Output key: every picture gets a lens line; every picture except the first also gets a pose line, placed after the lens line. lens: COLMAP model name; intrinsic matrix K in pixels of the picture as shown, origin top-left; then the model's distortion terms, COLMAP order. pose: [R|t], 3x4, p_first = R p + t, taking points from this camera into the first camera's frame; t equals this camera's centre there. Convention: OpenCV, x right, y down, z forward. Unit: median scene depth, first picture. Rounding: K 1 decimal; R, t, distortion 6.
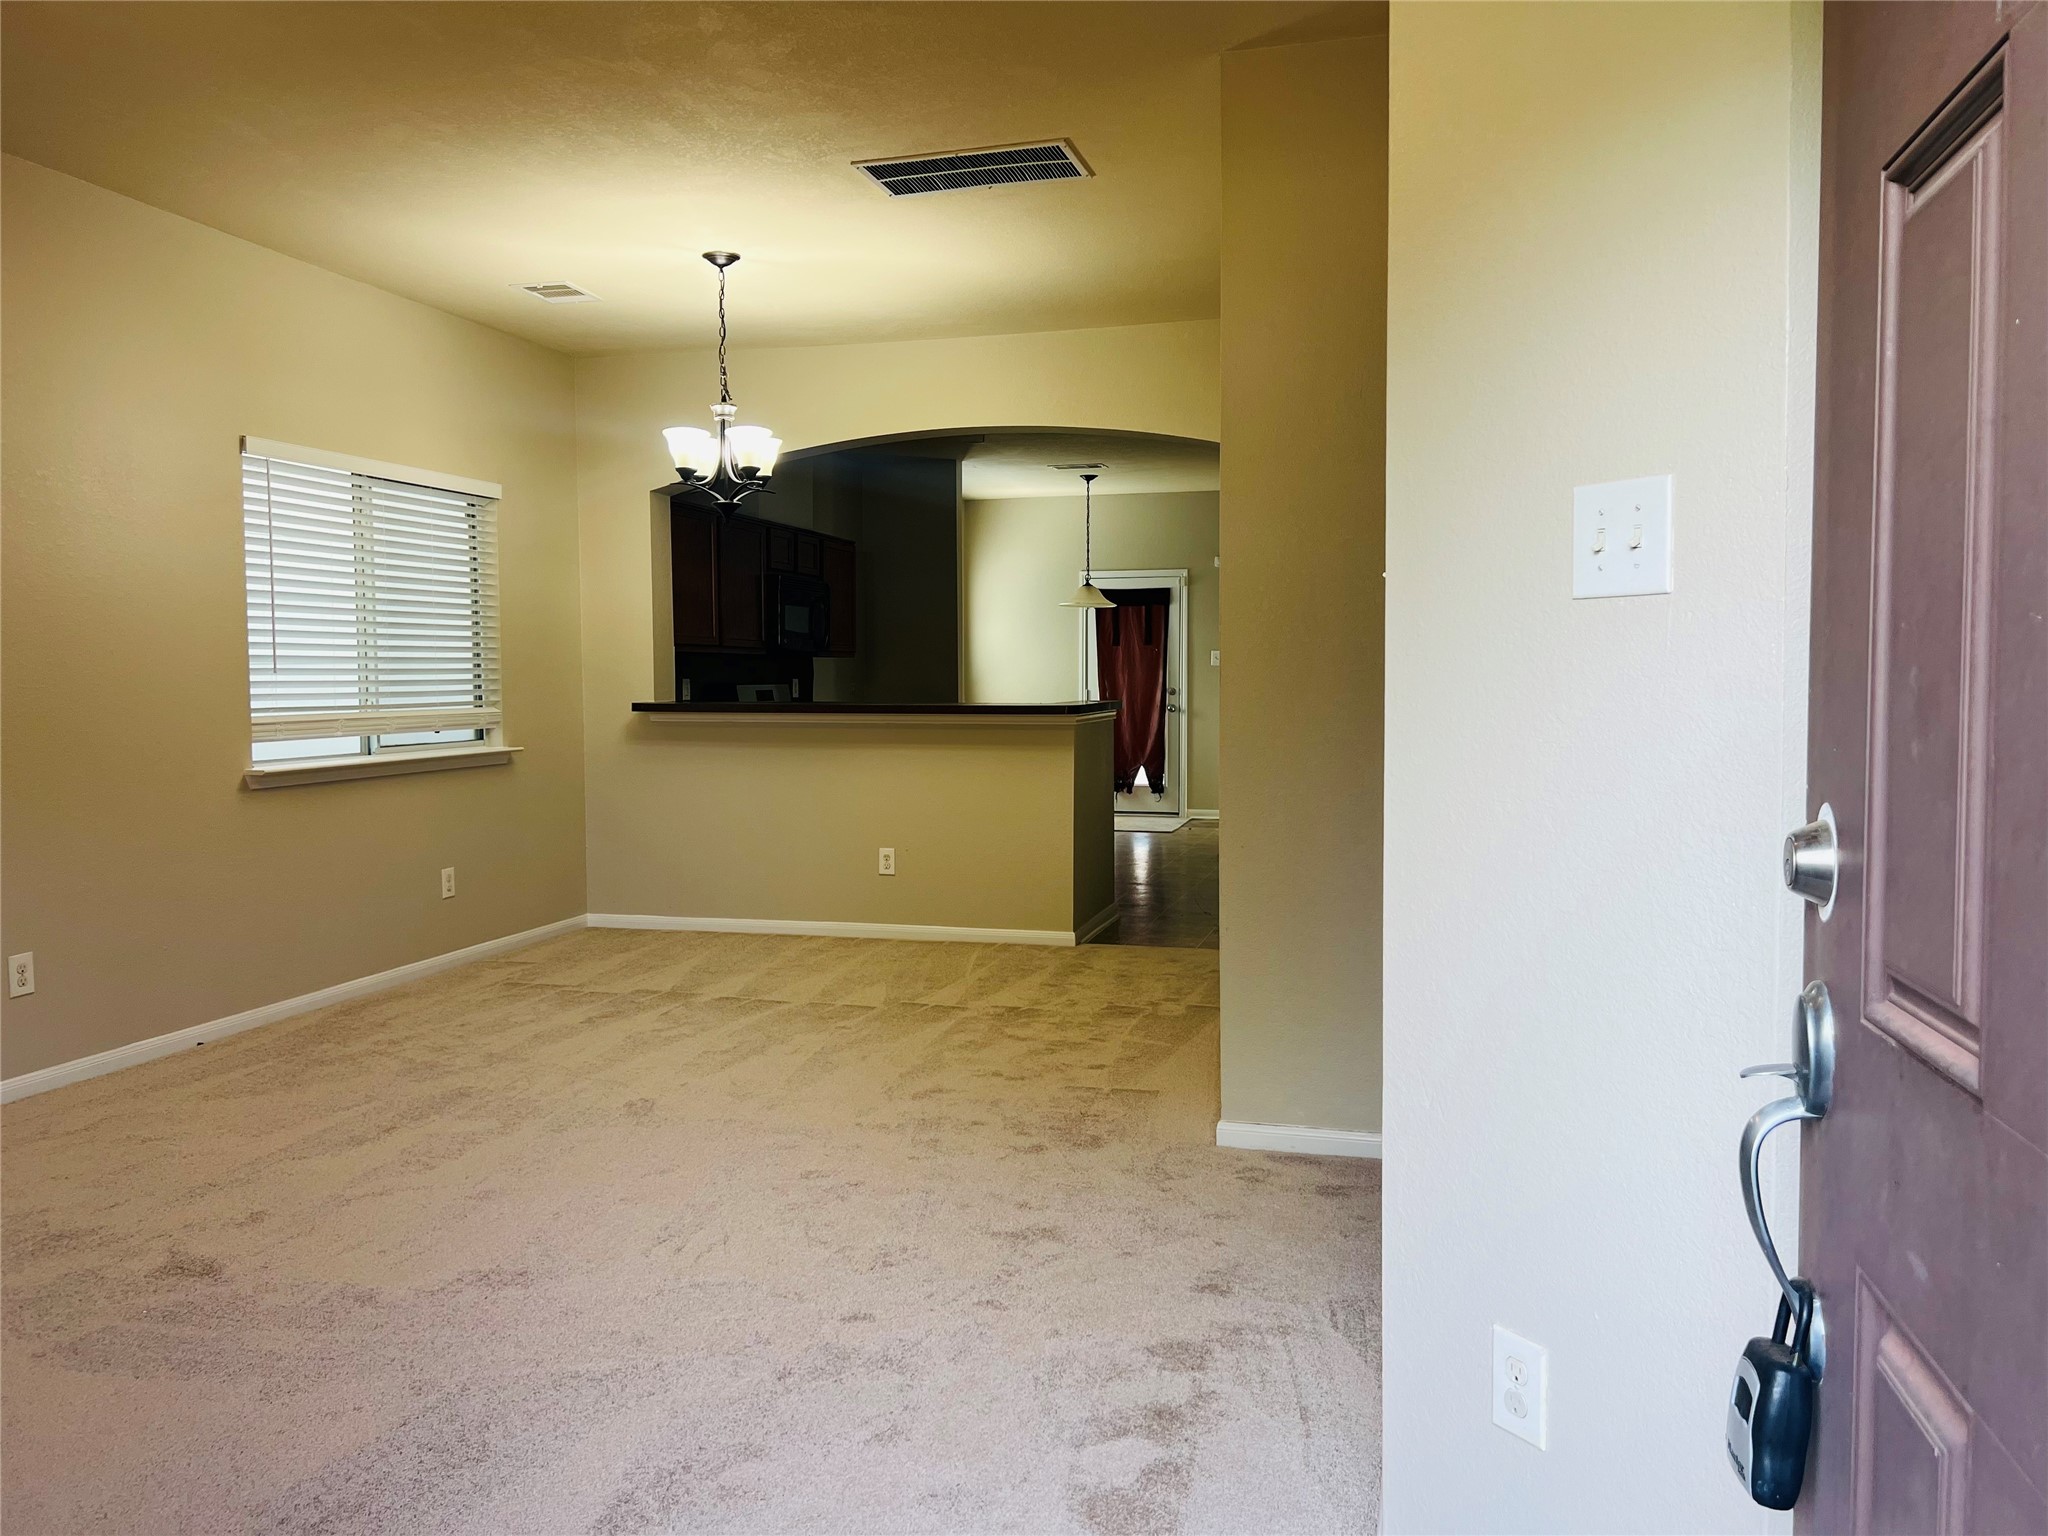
lens RADIAL K [[1518.6, 0, 1043.6], [0, 1518.6, 773.5], [0, 0, 1]] dist [0.058907, -0.066104]
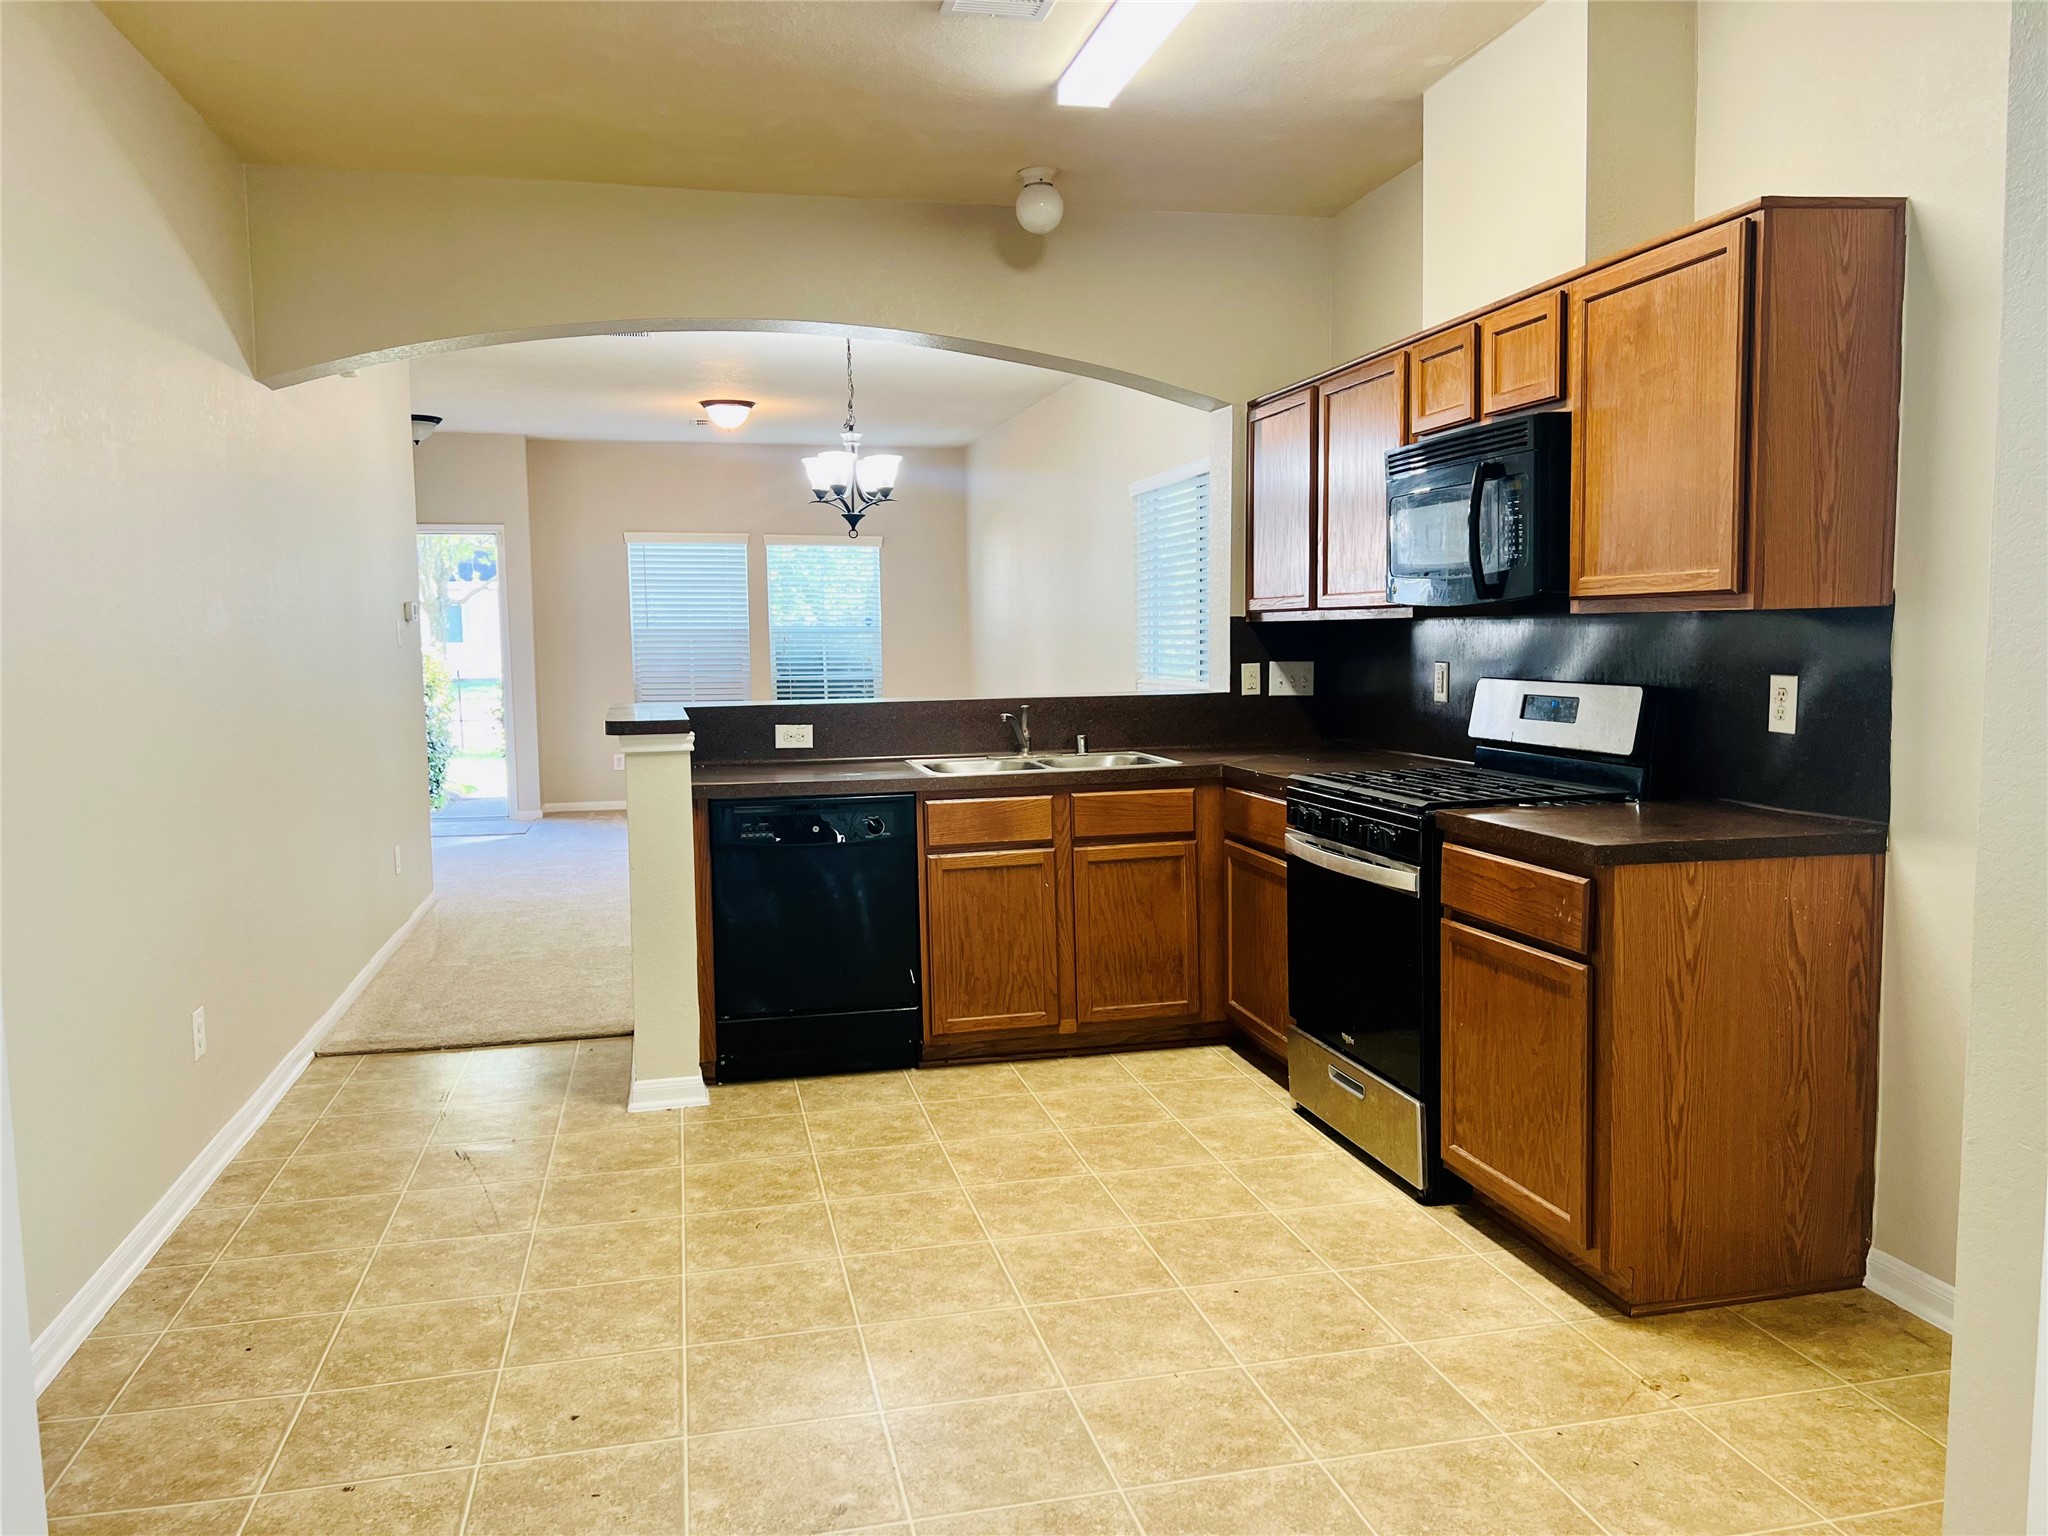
lens RADIAL K [[1517.4, 0, 1020.5], [0, 1517.4, 778.2], [0, 0, 1]] dist [0.062889, -0.068837]
pose [[-0.887084, 0.063223, -0.457258, 0.181240], [-0.010845, 0.987448, 0.157570, -0.122041], [0.461481, 0.144737, -0.875264, 1.628528]]
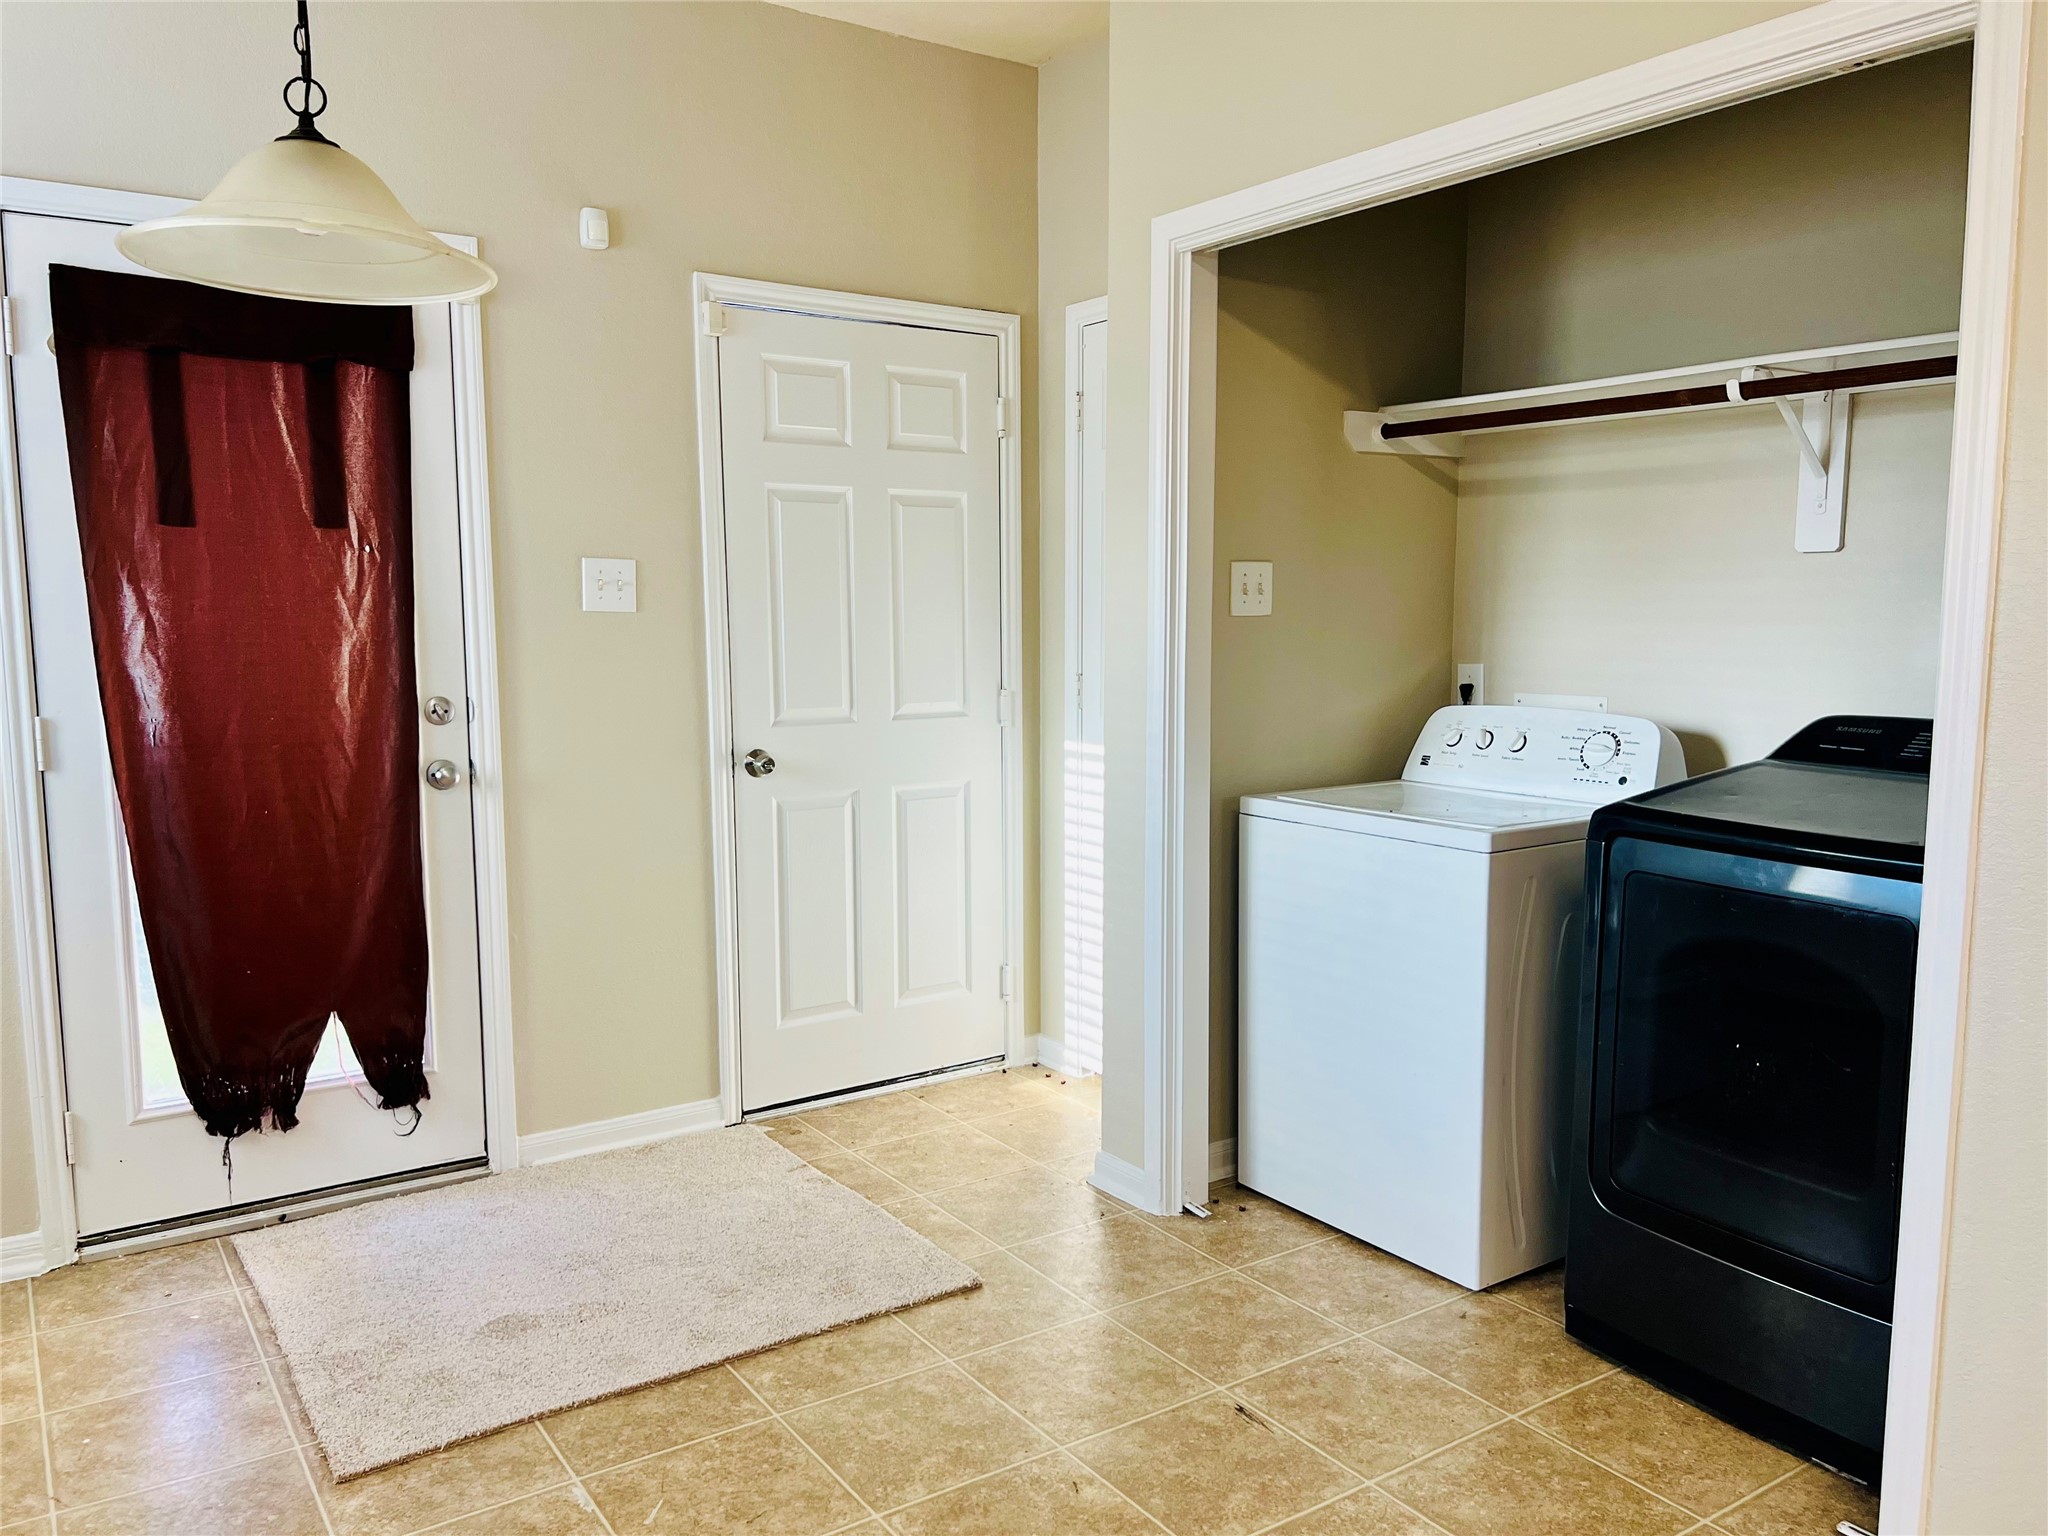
lens RADIAL K [[1531.3, 0, 1034.6], [0, 1531.3, 776.9], [0, 0, 1]] dist [0.054354, -0.071435]
pose [[0.656974, -0.084745, 0.749135, -0.084413], [0.049432, 0.996366, 0.069362, -0.098369], [-0.752291, -0.008538, 0.658776, 1.317524]]
